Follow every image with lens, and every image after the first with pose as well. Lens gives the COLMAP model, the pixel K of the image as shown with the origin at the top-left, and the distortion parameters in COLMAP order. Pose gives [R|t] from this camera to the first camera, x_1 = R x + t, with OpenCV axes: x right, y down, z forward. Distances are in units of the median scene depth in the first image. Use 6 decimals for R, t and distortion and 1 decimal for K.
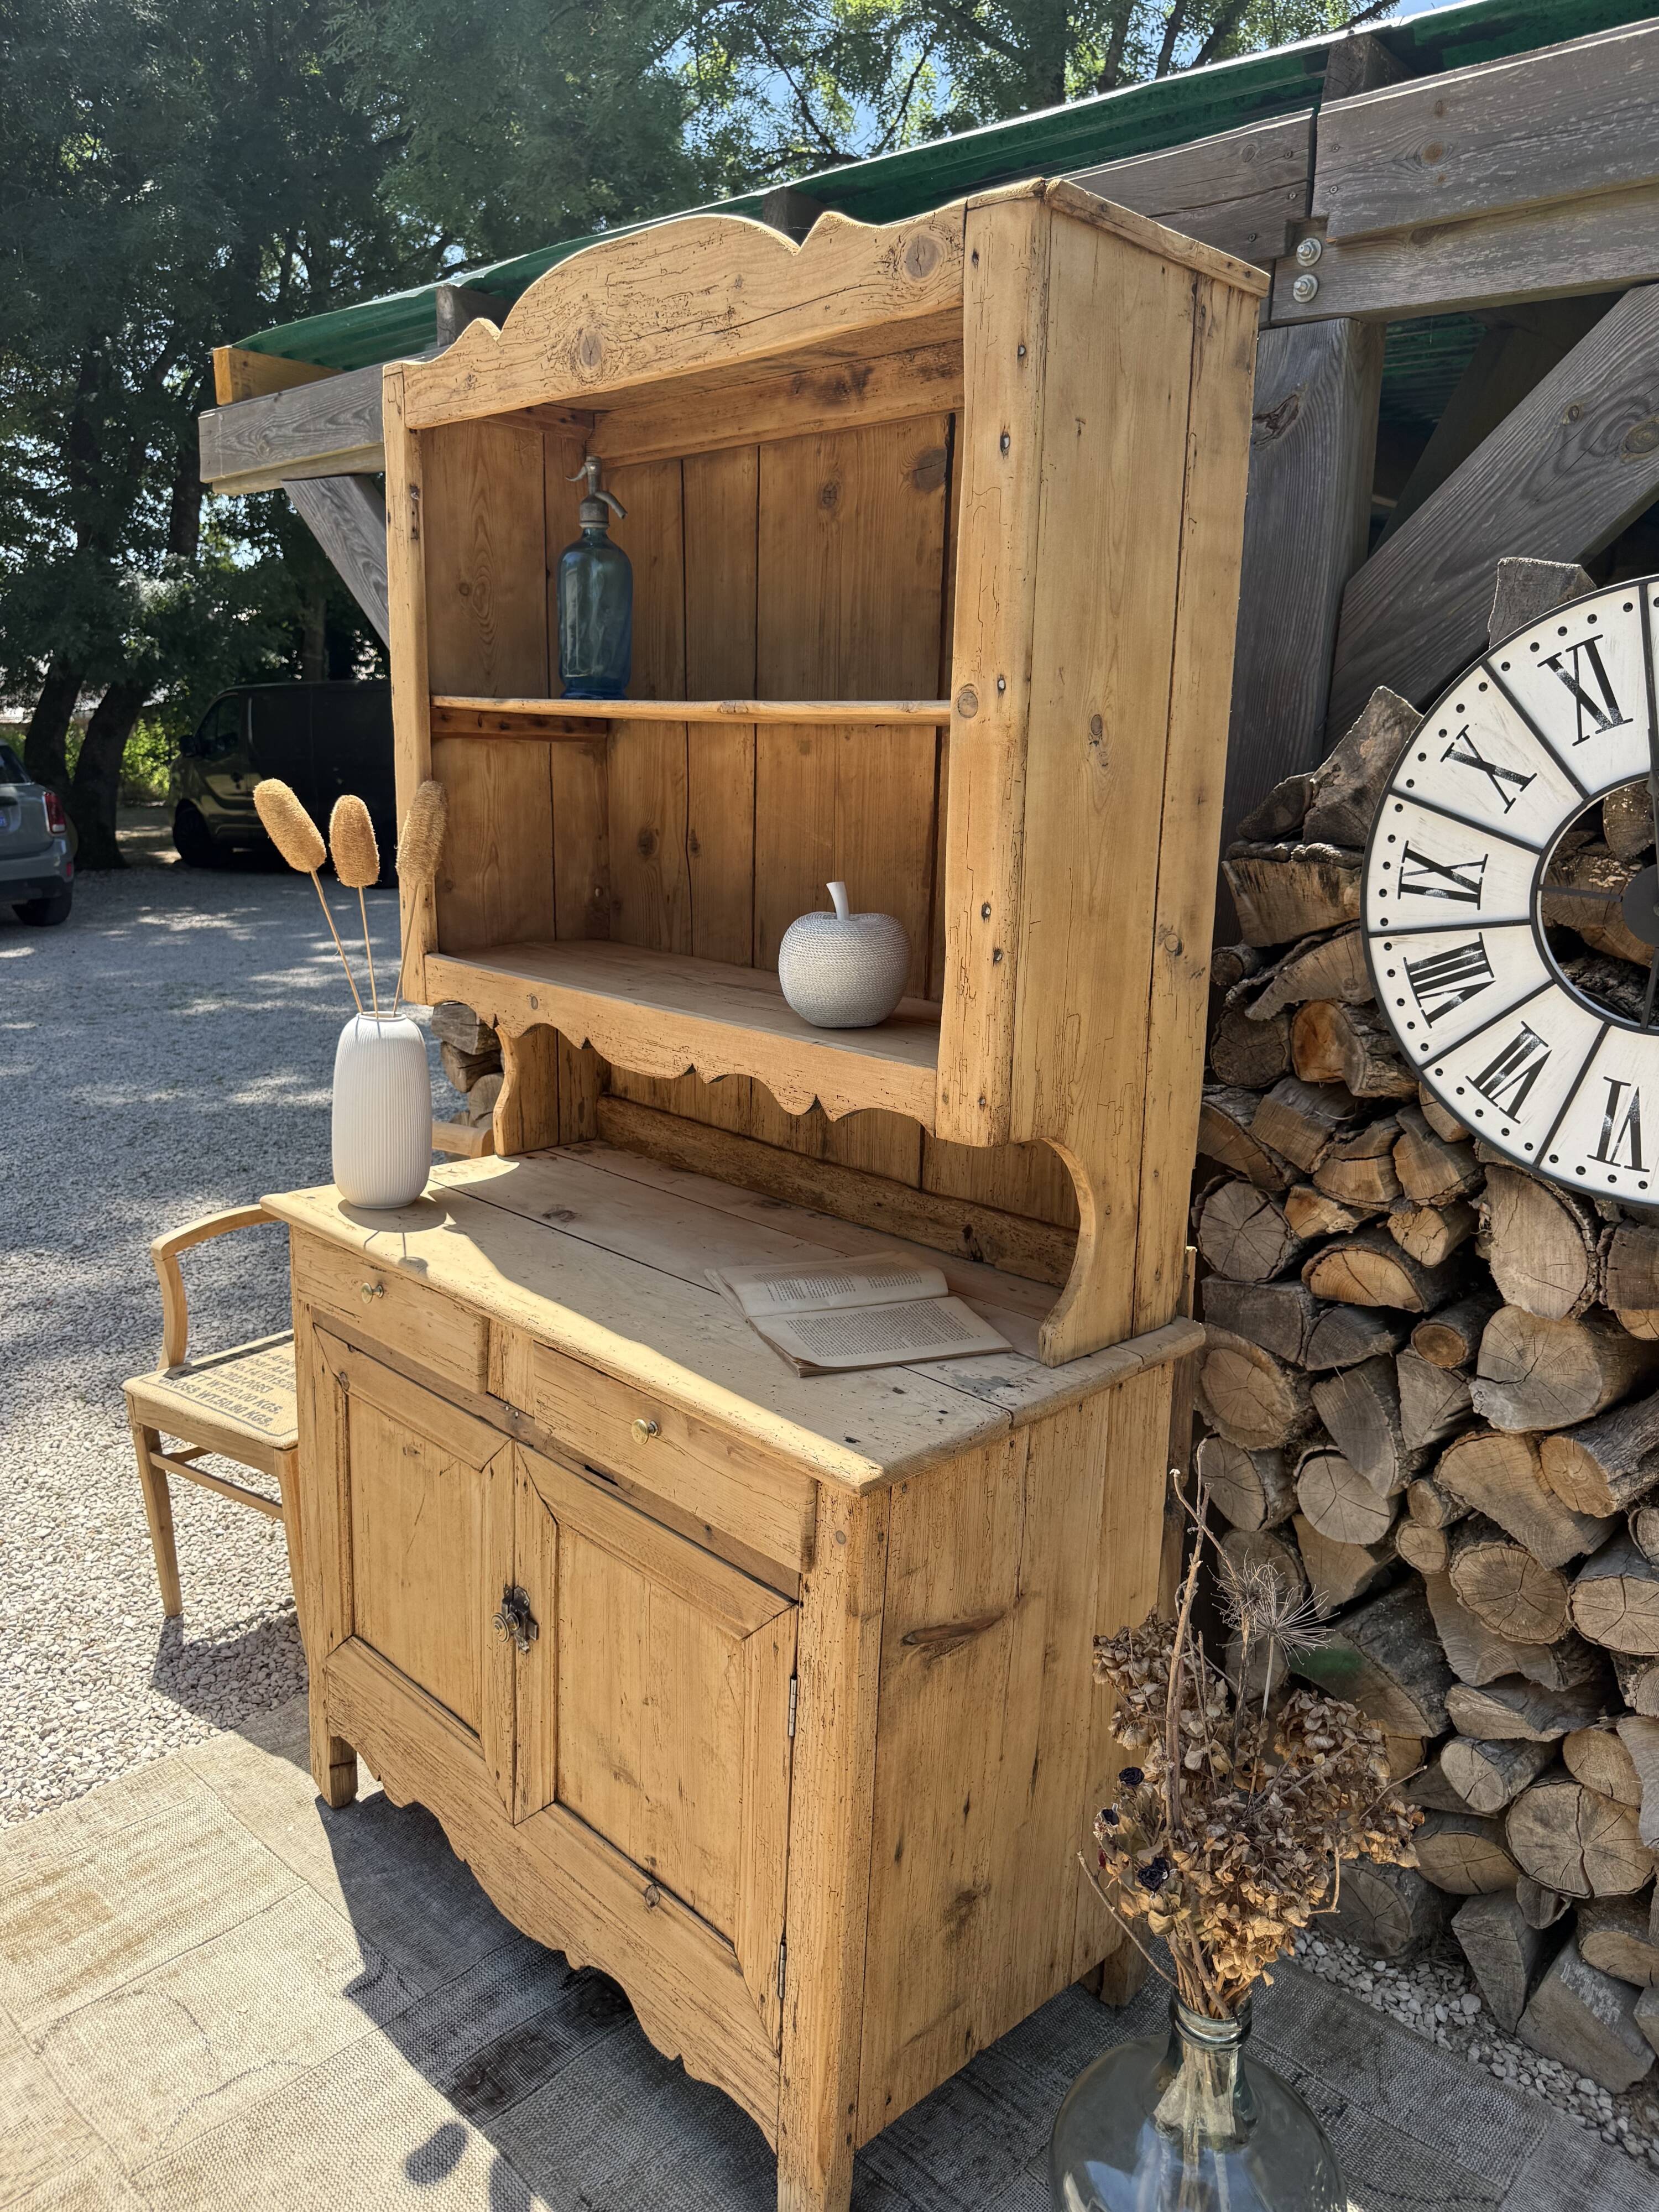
lens RADIAL K [[1576.7, 0, 826.1], [0, 1576.7, 1111.6], [0, 0, 1]] dist [0.028181, -0.040525]
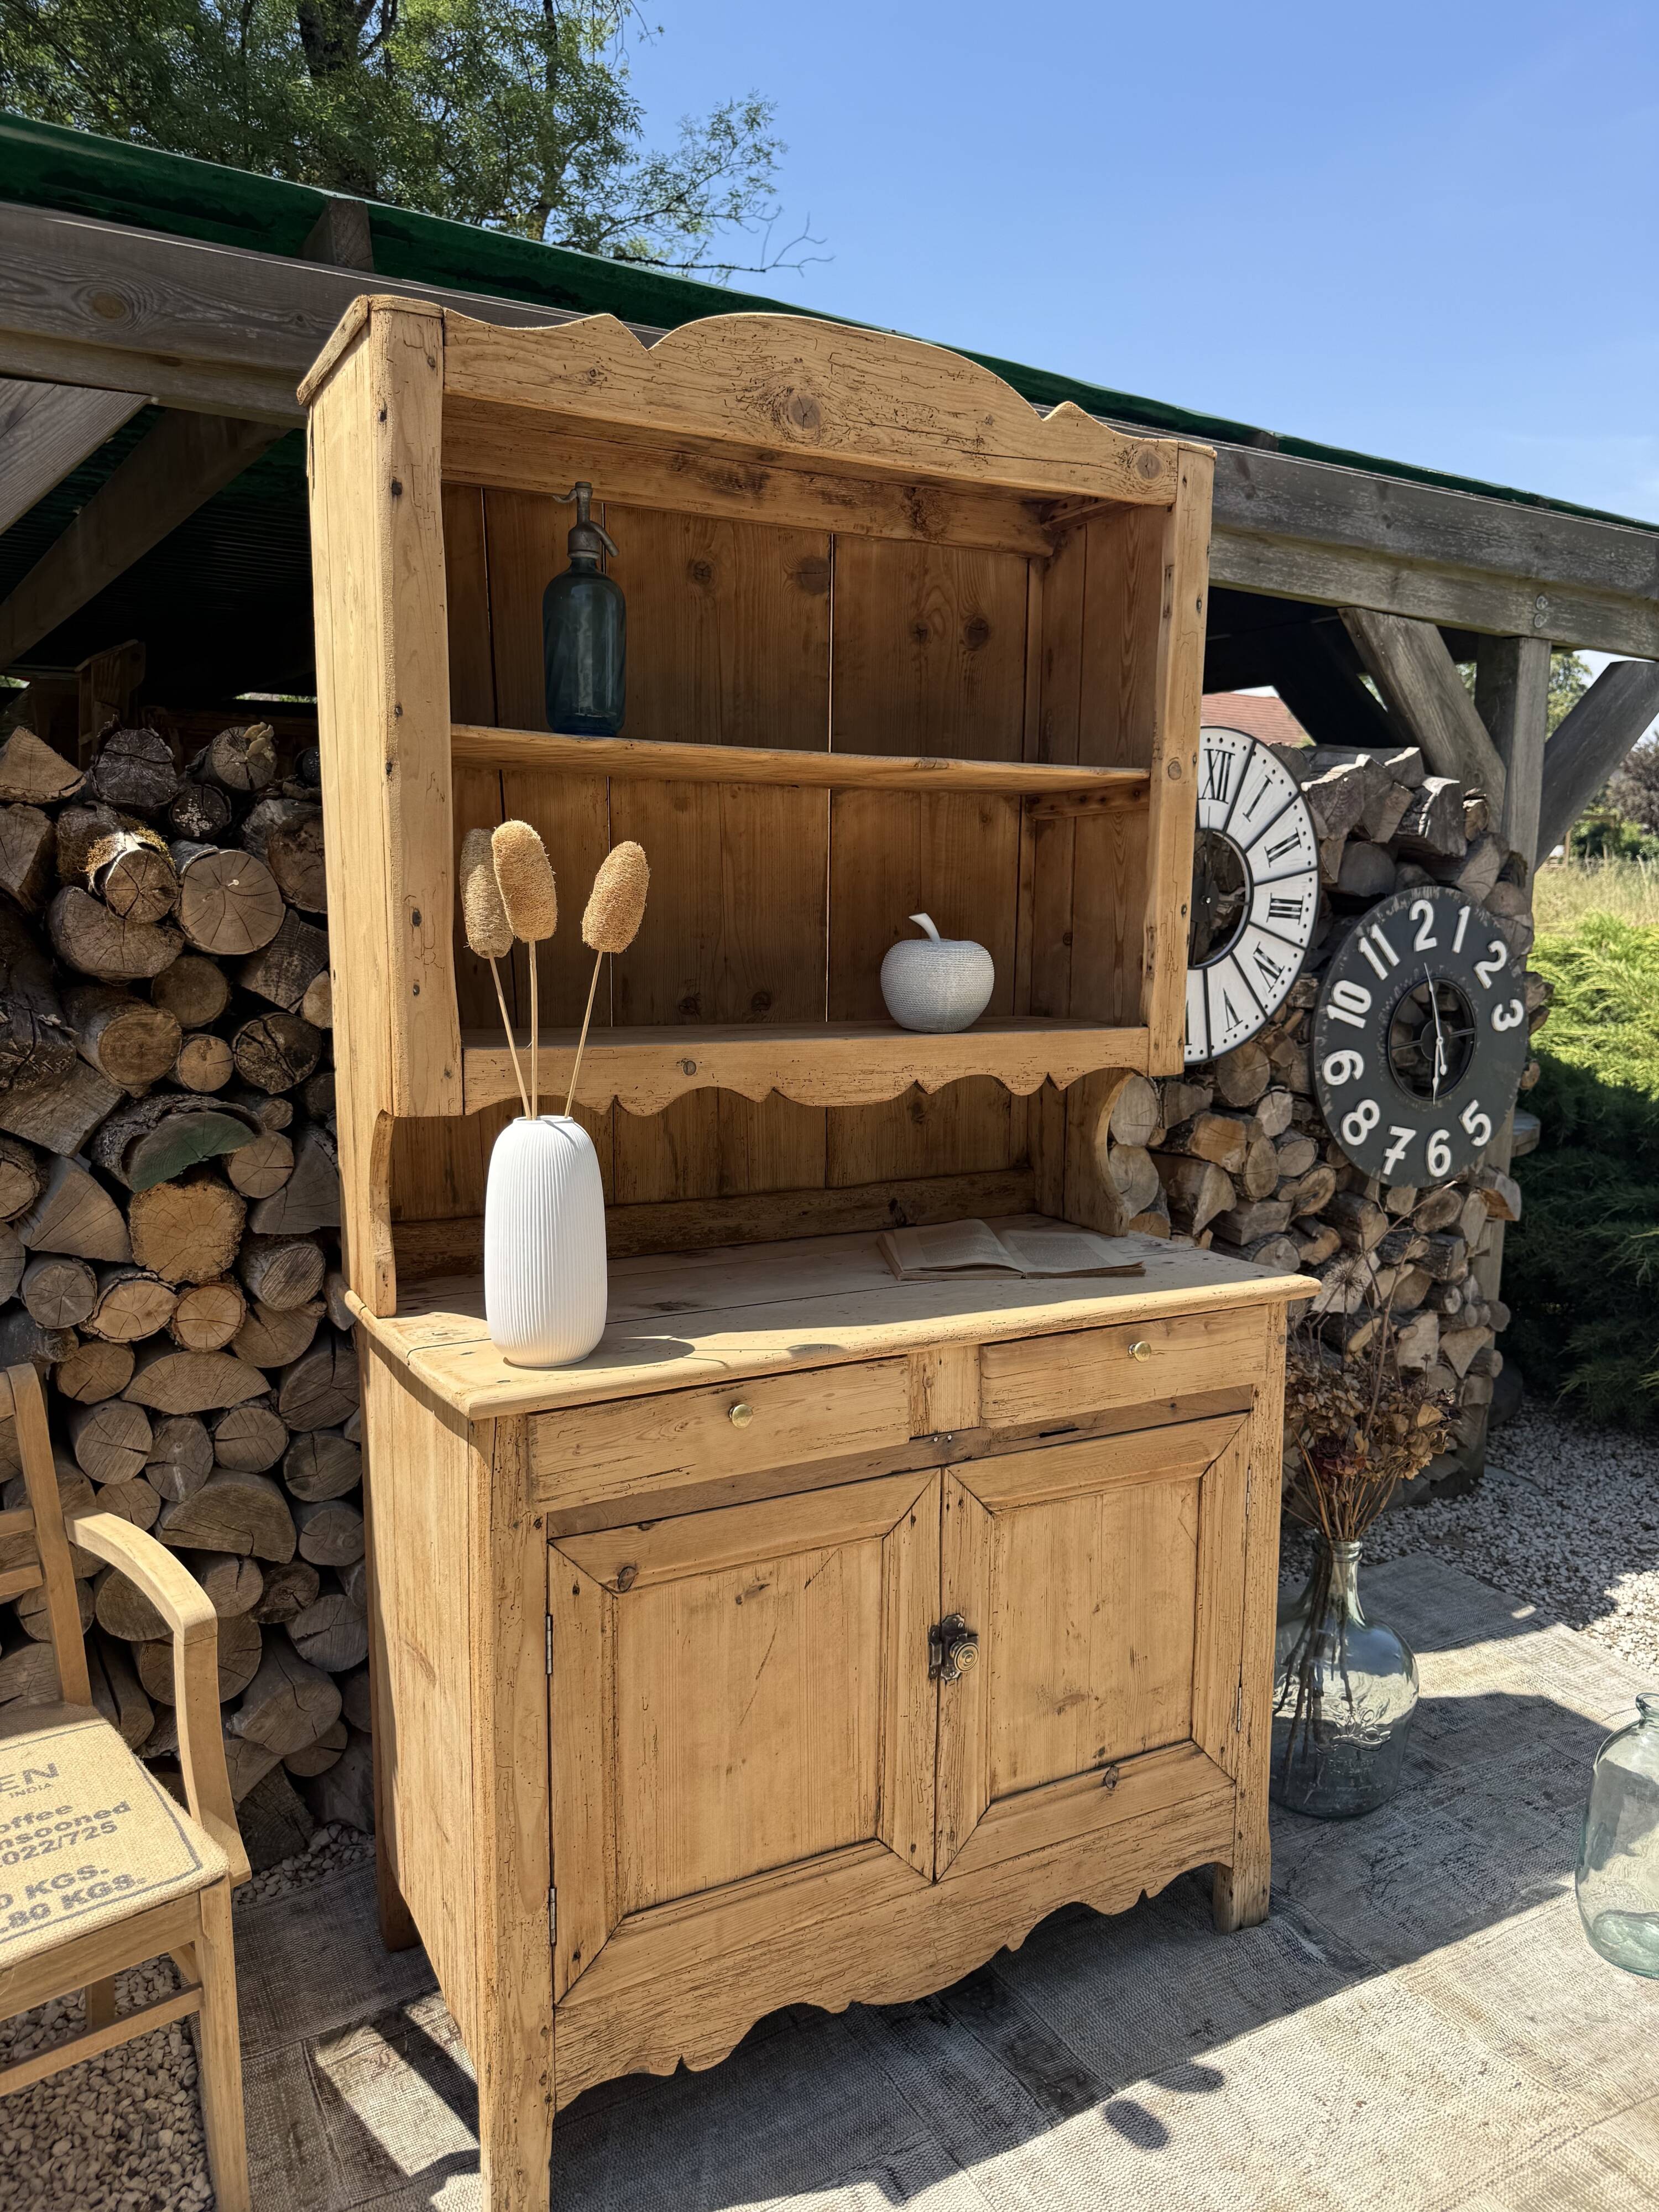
lens RADIAL K [[1576.7, 0, 827.2], [0, 1576.7, 1112.3], [0, 0, 1]] dist [0.028181, -0.040525]
pose [[0.277674, -0.146842, 0.949386, -1.192415], [0.221068, 0.971494, 0.085605, -0.120542], [-0.934894, 0.186109, 0.302221, 0.755057]]
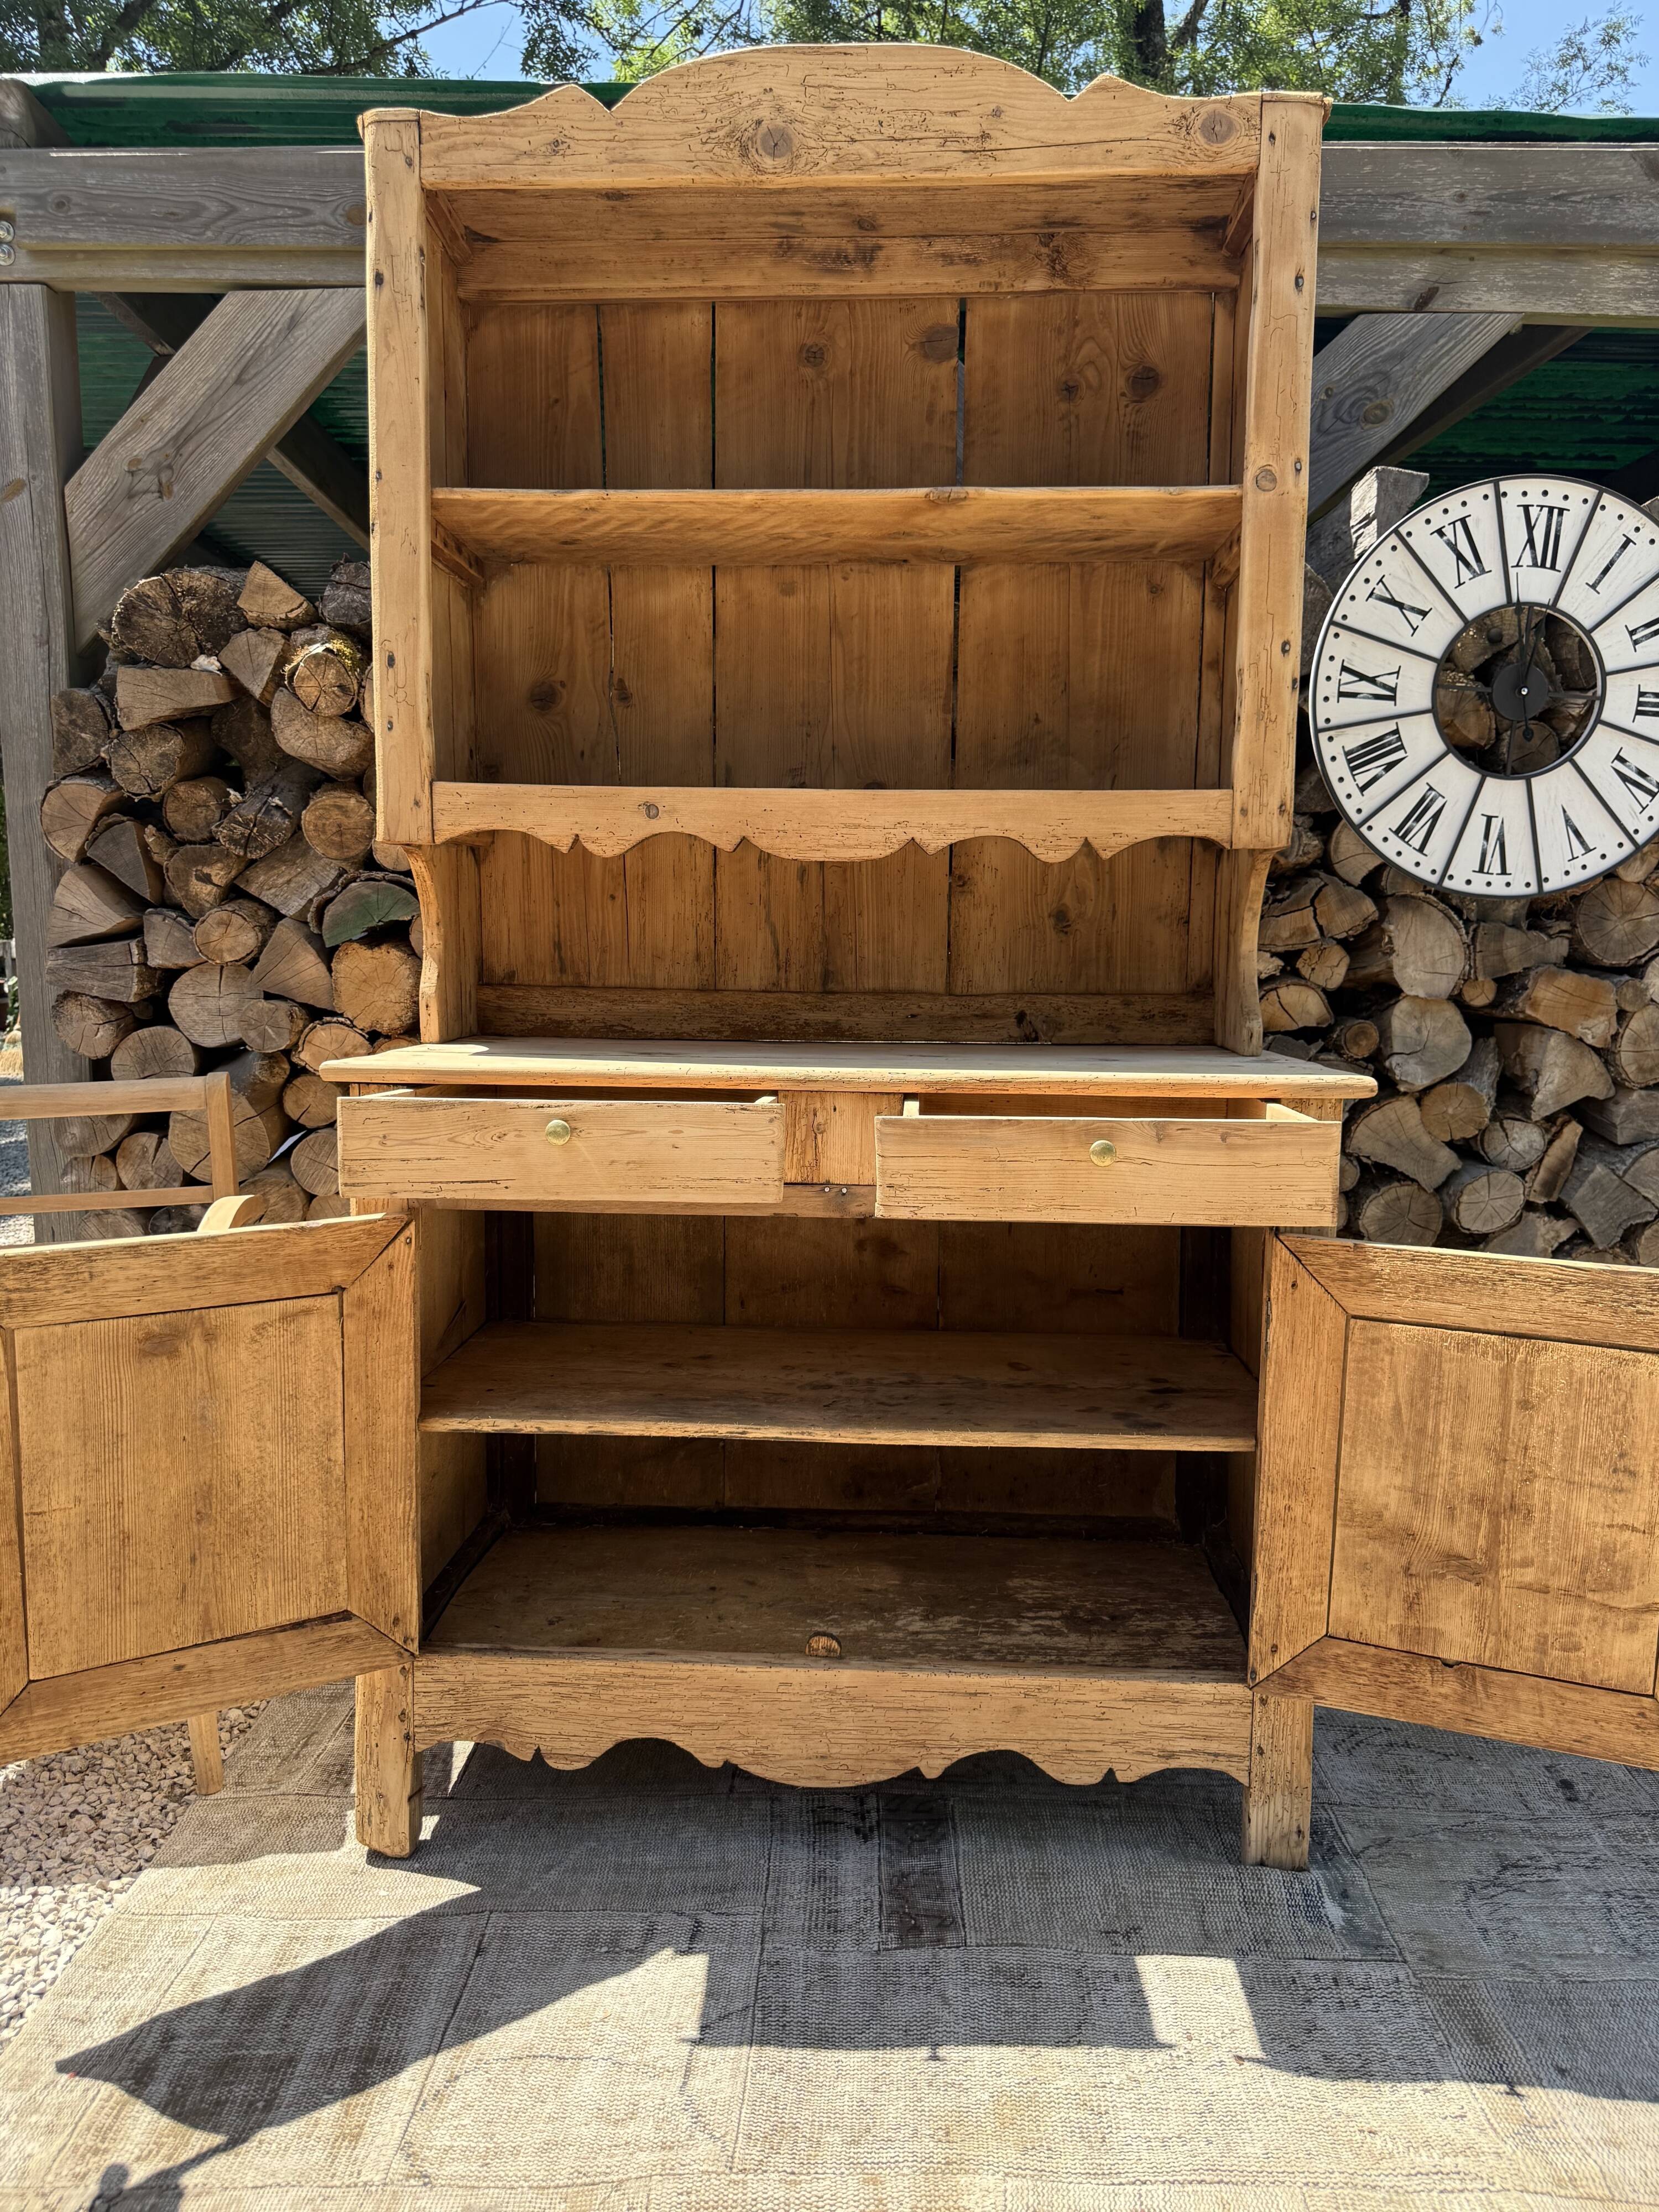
lens RADIAL K [[1576.7, 0, 827.9], [0, 1576.7, 1110.3], [0, 0, 1]] dist [0.028181, -0.040525]
pose [[0.735107, -0.093881, 0.671420, -0.872723], [0.165256, 0.985306, -0.043162, 0.190434], [-0.657501, 0.142685, 0.739819, 0.302210]]
